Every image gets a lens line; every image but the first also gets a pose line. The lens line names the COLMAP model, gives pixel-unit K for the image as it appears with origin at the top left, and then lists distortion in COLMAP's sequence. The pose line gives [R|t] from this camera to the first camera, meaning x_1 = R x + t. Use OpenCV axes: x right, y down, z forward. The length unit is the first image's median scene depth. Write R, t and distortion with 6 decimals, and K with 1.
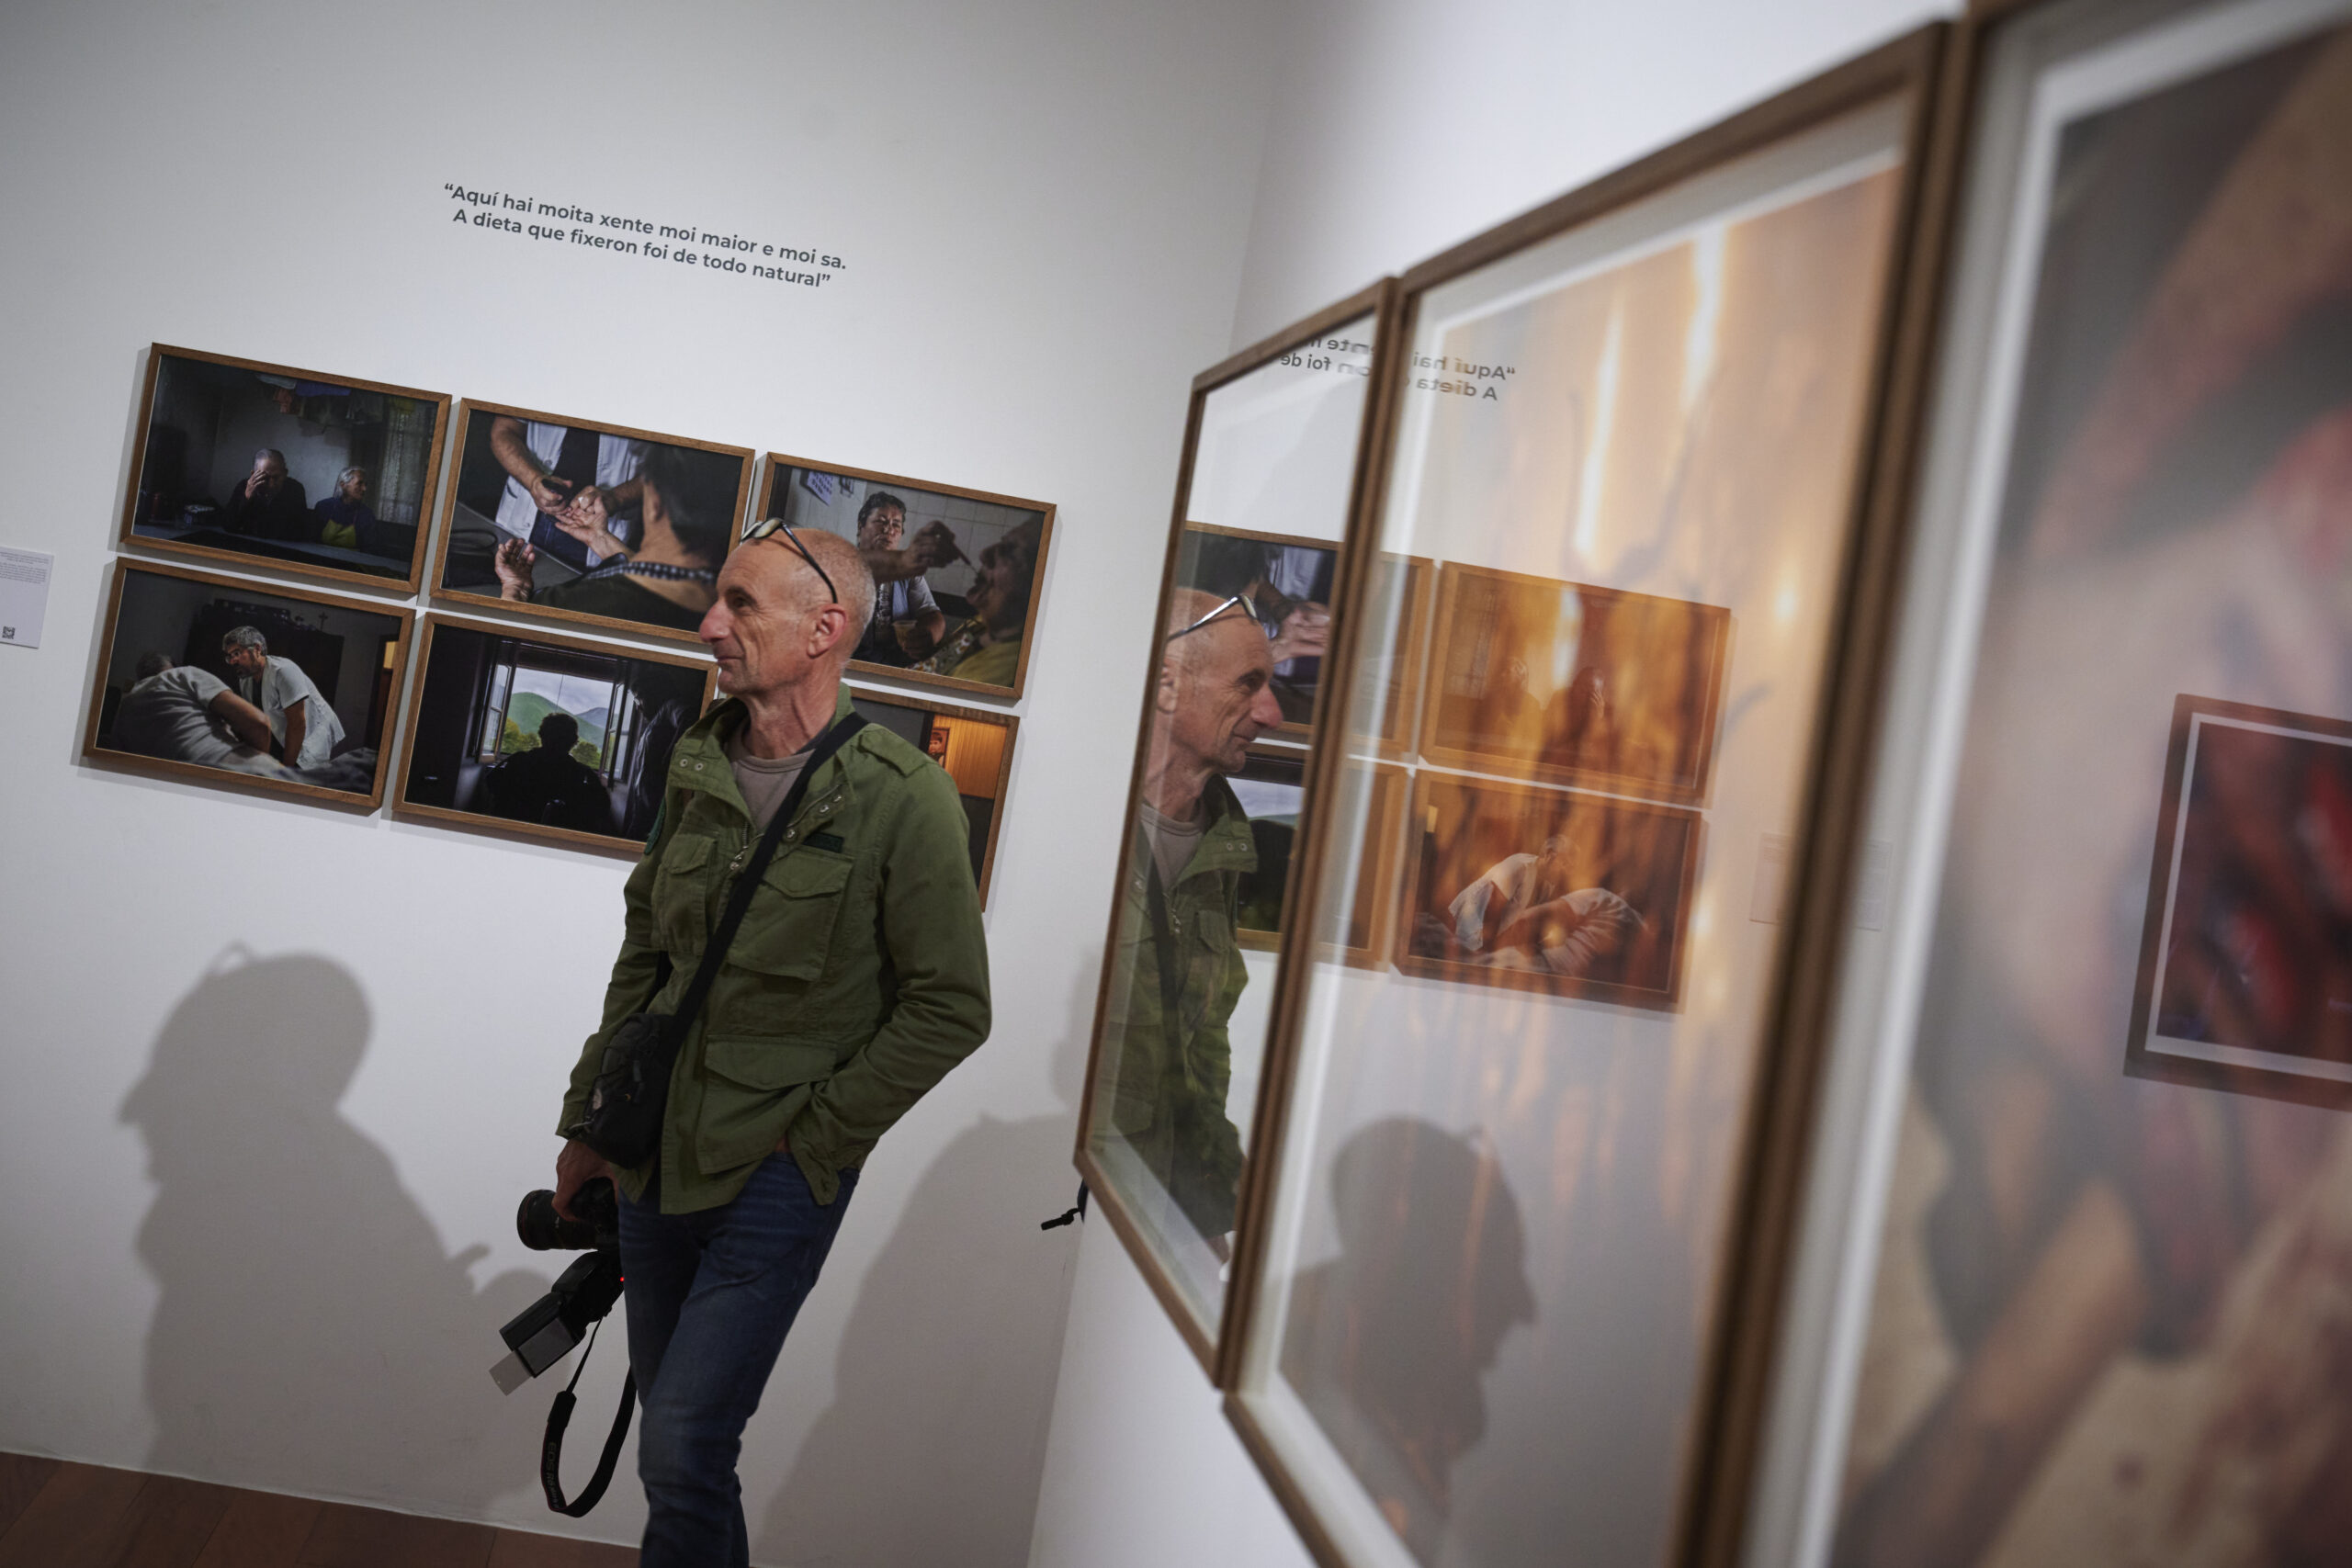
lens RADIAL K [[3424.6, 0, 1180.1], [0, 3424.6, 785.8], [0, 0, 1]] dist [-0.079660, 0.000000]
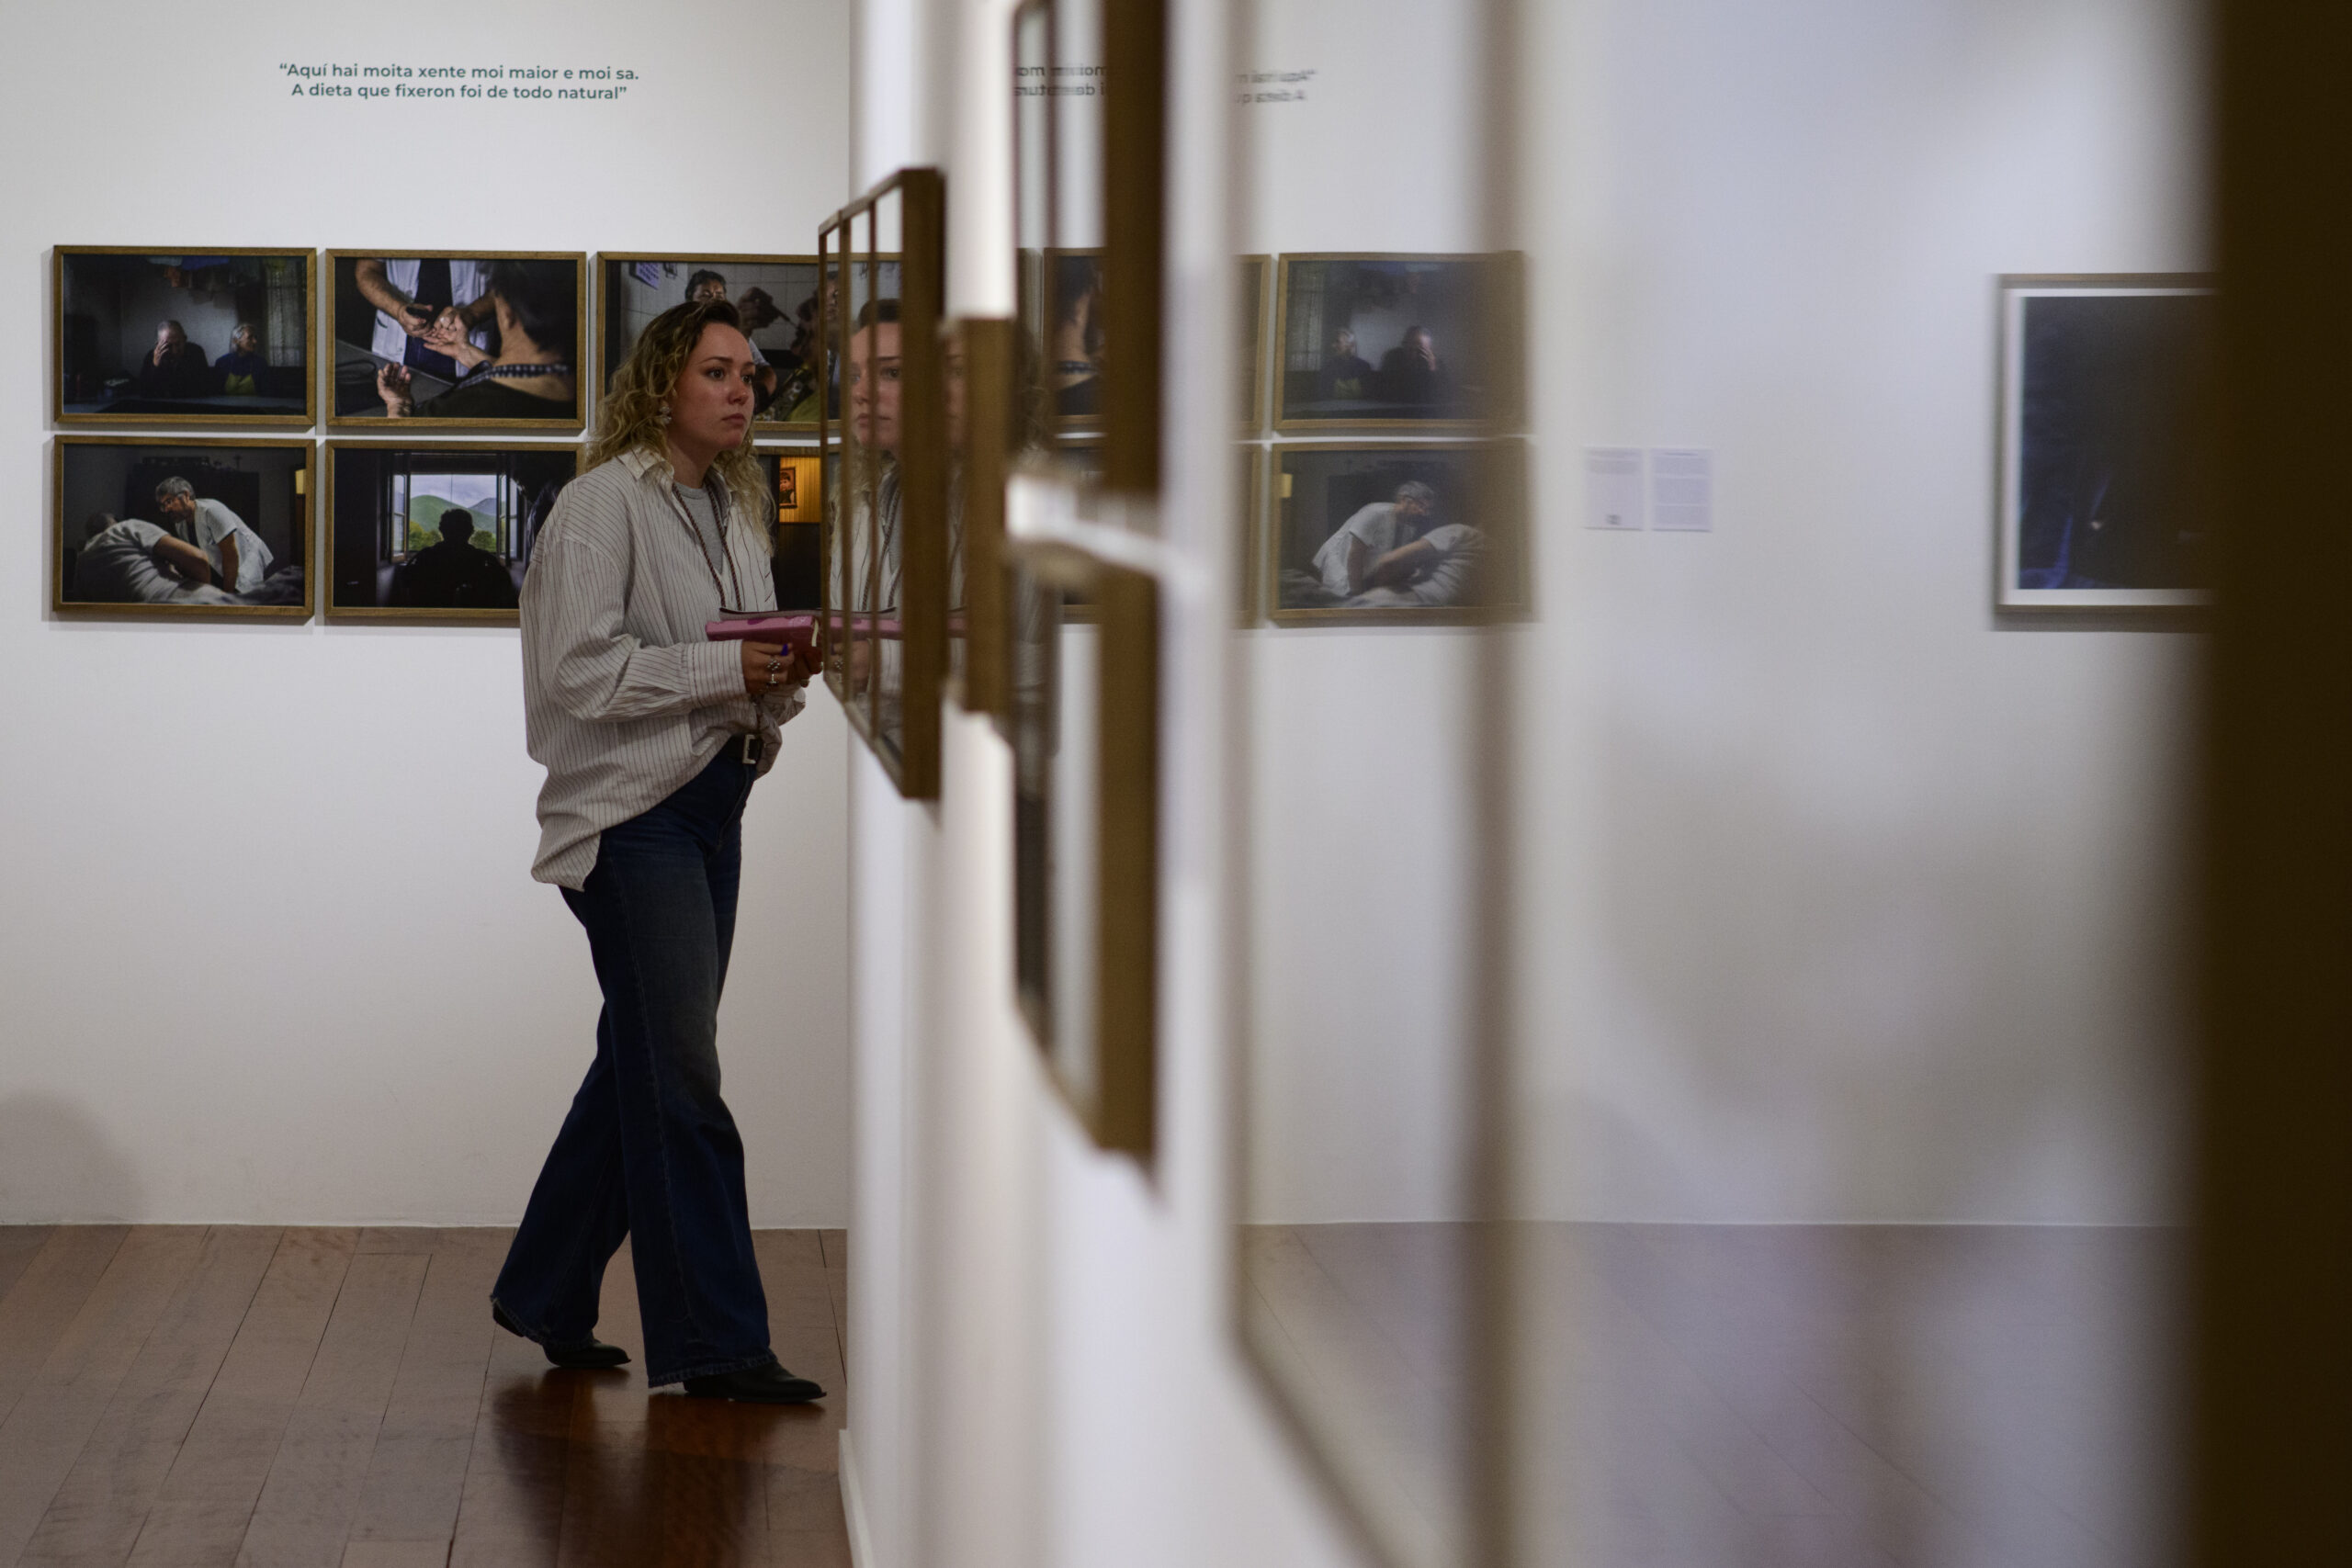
lens RADIAL K [[5830.7, 0, 1174.1], [0, 5830.7, 784.0], [0, 0, 1]] dist [-0.064595, 0.000000]
pose [[0.984652, -0.154825, -0.080555, 0.196155], [0.157761, 0.986978, 0.031415, 0.046054], [0.074642, -0.043641, 0.996255, -0.917318]]
